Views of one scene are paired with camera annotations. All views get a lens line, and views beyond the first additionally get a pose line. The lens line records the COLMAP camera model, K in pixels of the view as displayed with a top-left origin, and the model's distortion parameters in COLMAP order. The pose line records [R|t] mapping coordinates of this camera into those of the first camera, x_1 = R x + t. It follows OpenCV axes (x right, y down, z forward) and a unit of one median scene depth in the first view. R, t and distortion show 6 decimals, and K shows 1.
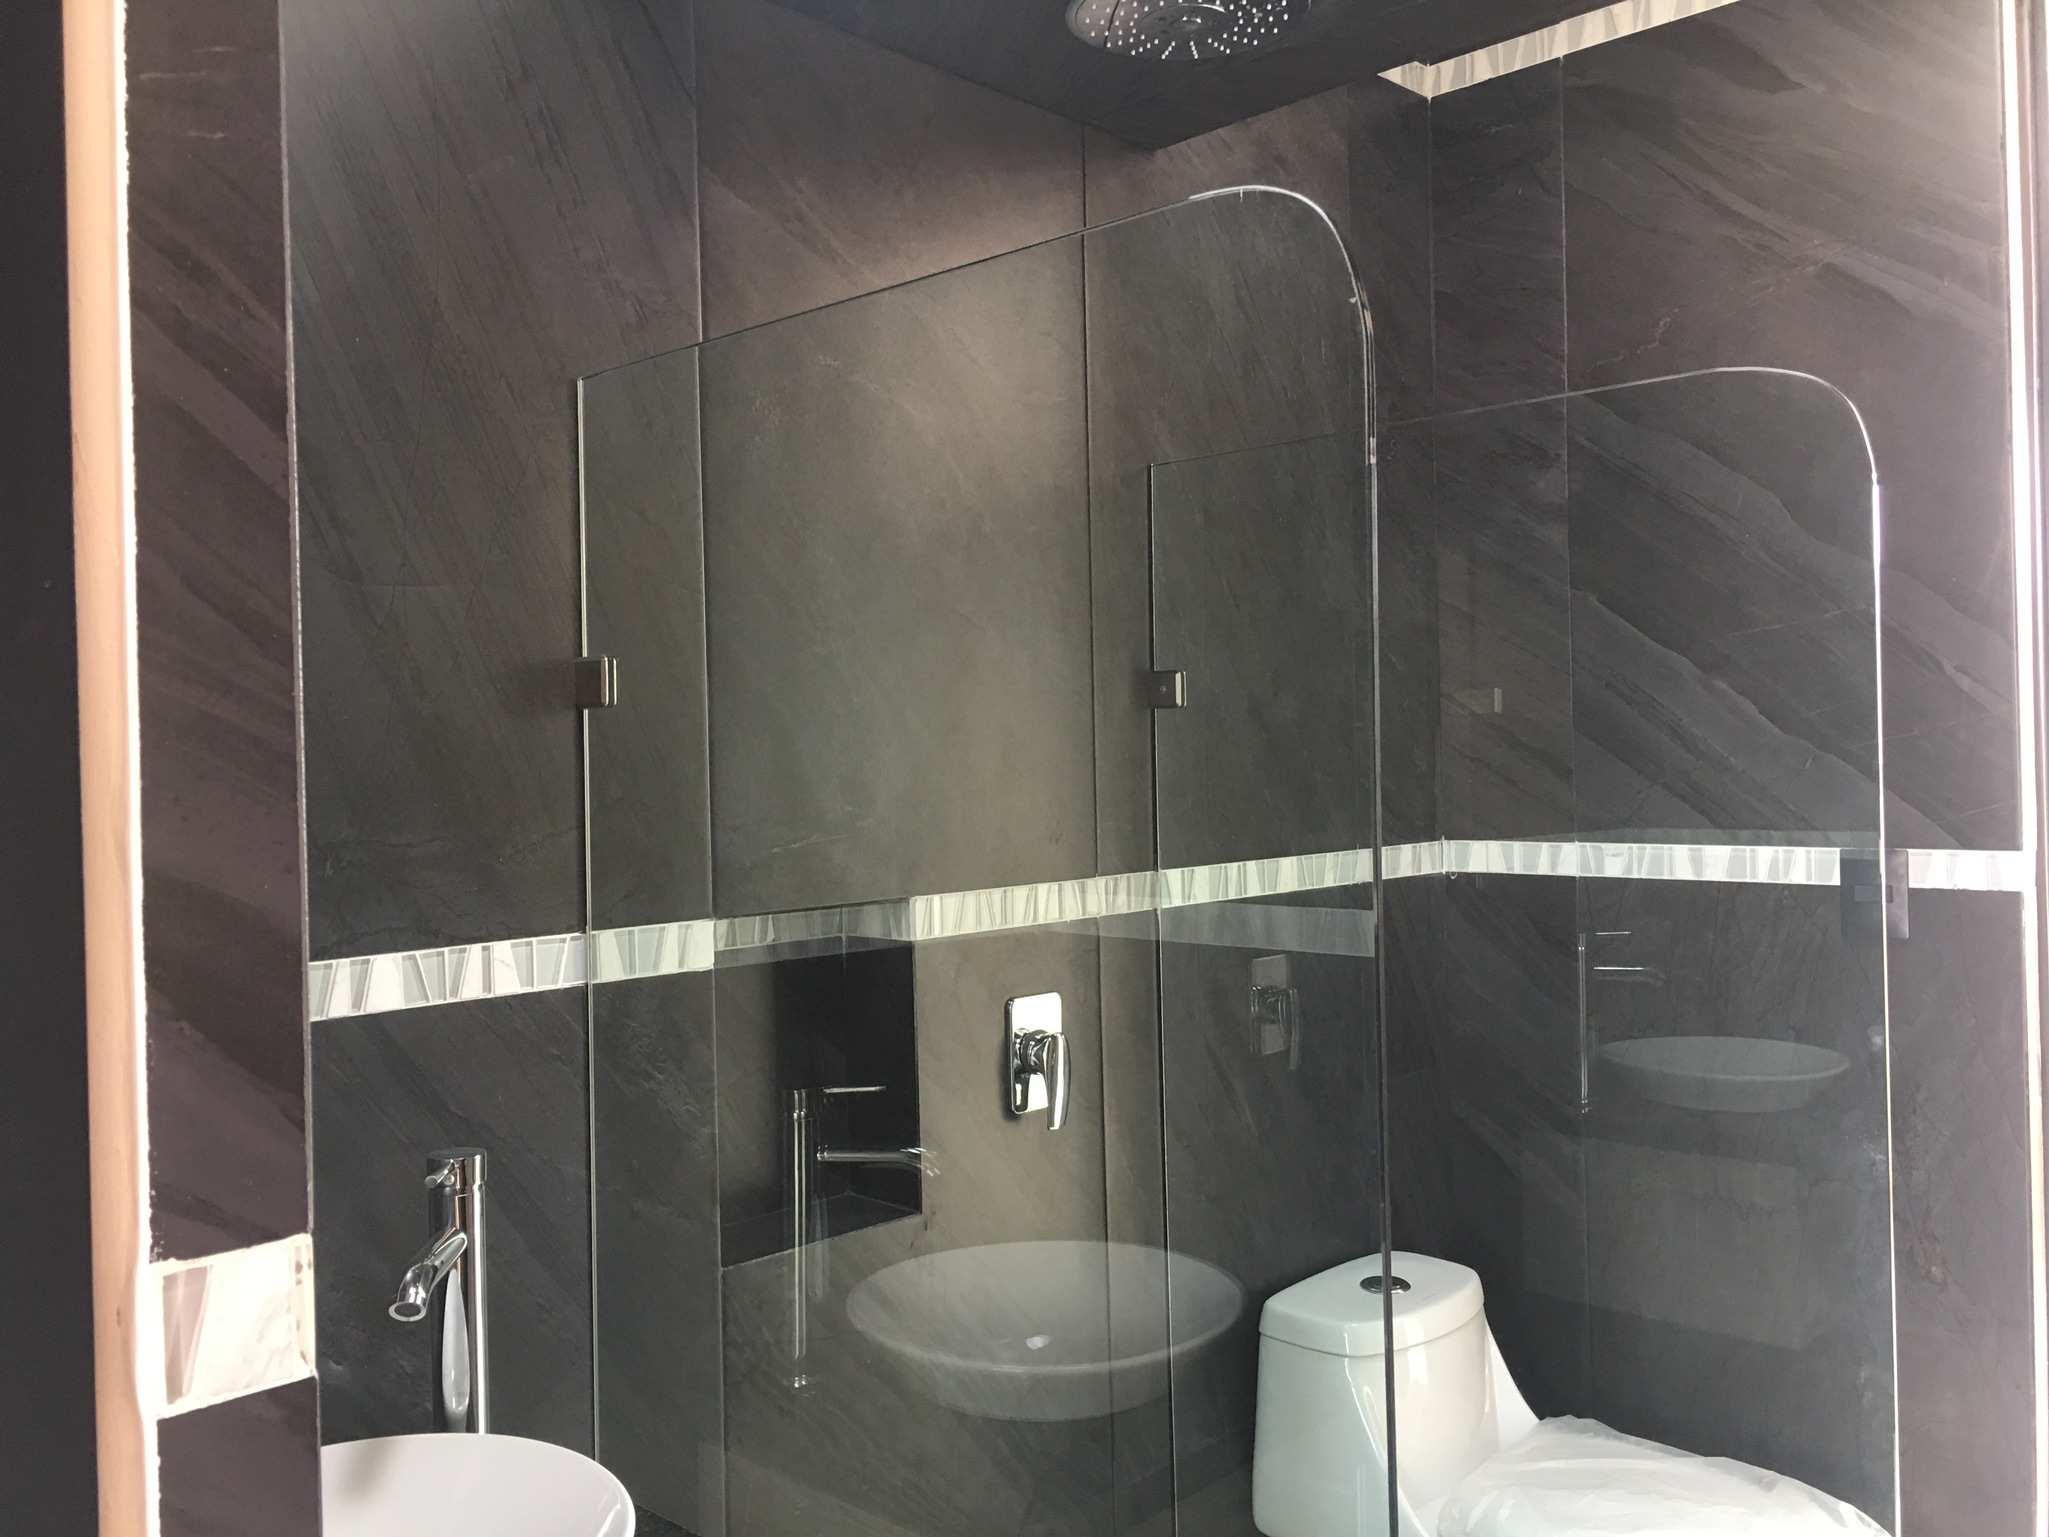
lens RADIAL K [[1764.9, 0, 1012.5], [0, 1764.9, 765.0], [0, 0, 1]] dist [0.096483, -0.100676]
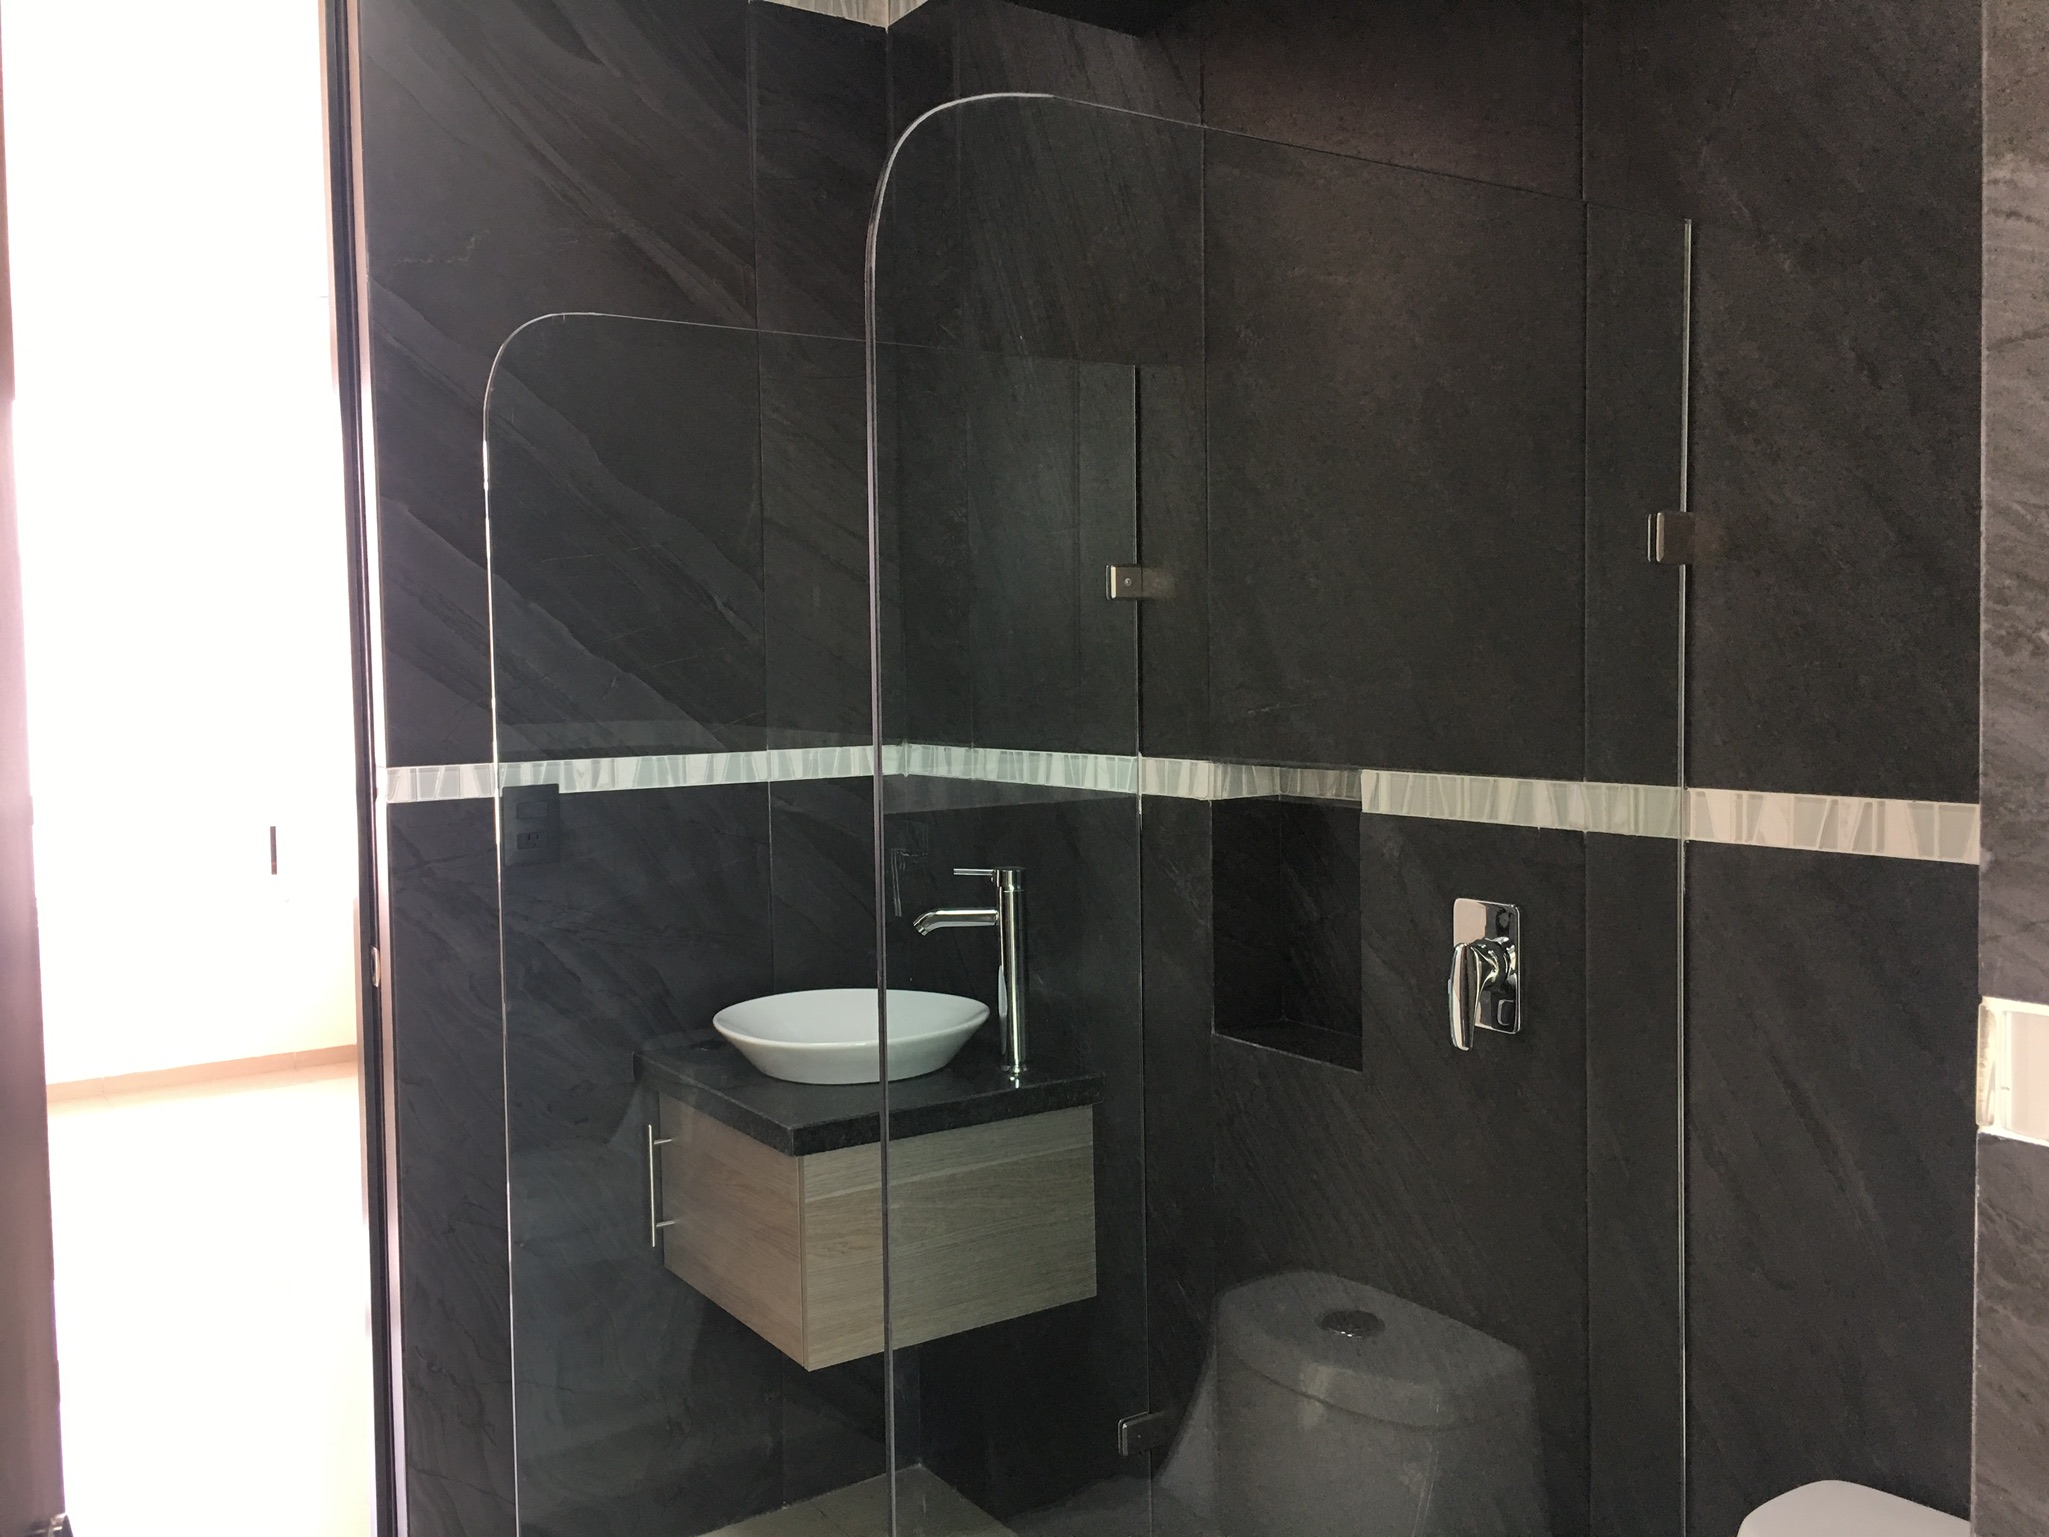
lens RADIAL K [[1764.9, 0, 1012.5], [0, 1764.9, 765.0], [0, 0, 1]] dist [0.096483, -0.100676]
pose [[-0.242009, 0.093460, -0.965762, 1.131879], [0.031536, 0.995582, 0.088443, -0.029087], [0.969761, -0.009053, -0.243887, 1.212069]]
